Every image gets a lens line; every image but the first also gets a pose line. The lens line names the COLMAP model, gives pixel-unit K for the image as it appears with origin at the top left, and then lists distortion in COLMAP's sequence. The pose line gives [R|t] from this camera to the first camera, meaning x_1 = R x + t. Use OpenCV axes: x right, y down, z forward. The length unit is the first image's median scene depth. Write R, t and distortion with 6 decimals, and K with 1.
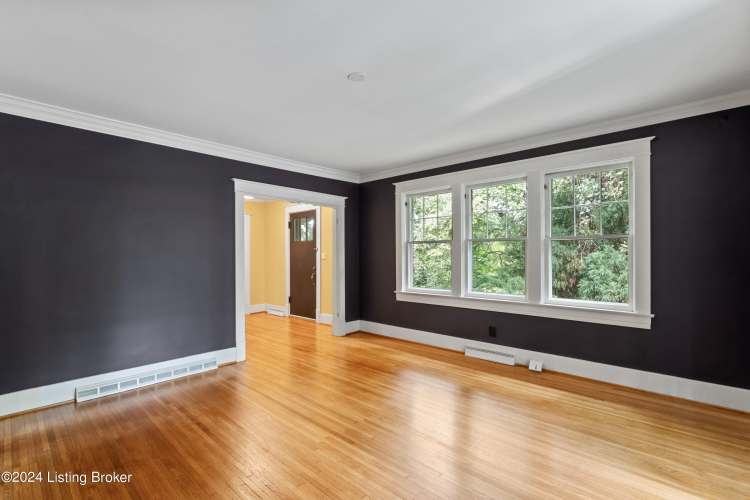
lens RADIAL K [[342.6, 0, 376.5], [0, 342.6, 251.6], [0, 0, 1]] dist [-0.003366, -0.000849]
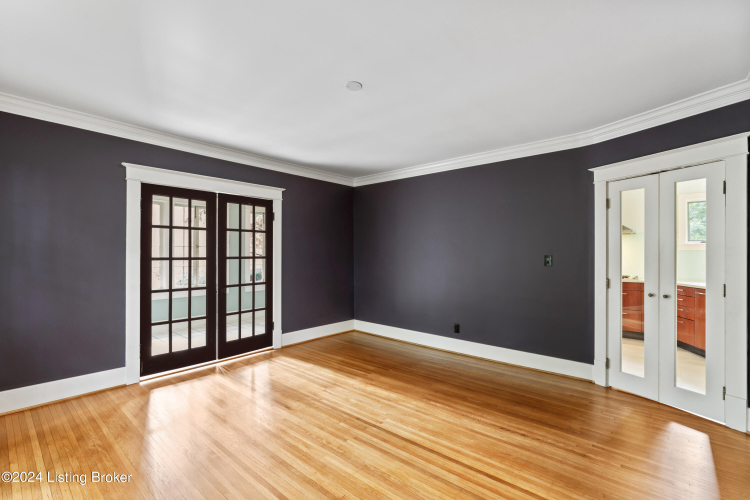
lens RADIAL K [[342.6, 0, 378.0], [0, 342.6, 250.0], [0, 0, 1]] dist [-0.003366, -0.000849]
pose [[-0.999614, 0.004496, -0.027433, -0.103125], [0.004759, 0.999943, -0.009533, 0.000659], [0.027388, -0.009660, -0.999578, 2.059392]]
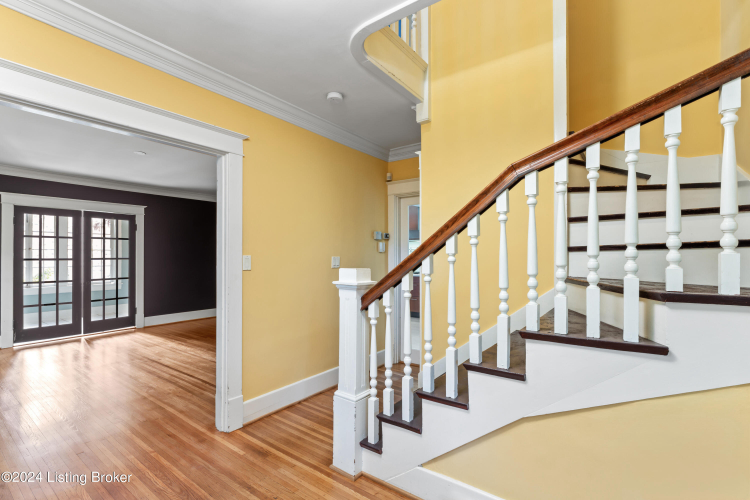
lens RADIAL K [[342.6, 0, 370.7], [0, 342.6, 255.4], [0, 0, 1]] dist [-0.003366, -0.000849]
pose [[-0.993260, 0.004891, -0.115809, -1.008285], [0.005085, 0.999986, -0.001384, 0.009670], [0.115800, -0.001964, -0.993271, 2.837449]]
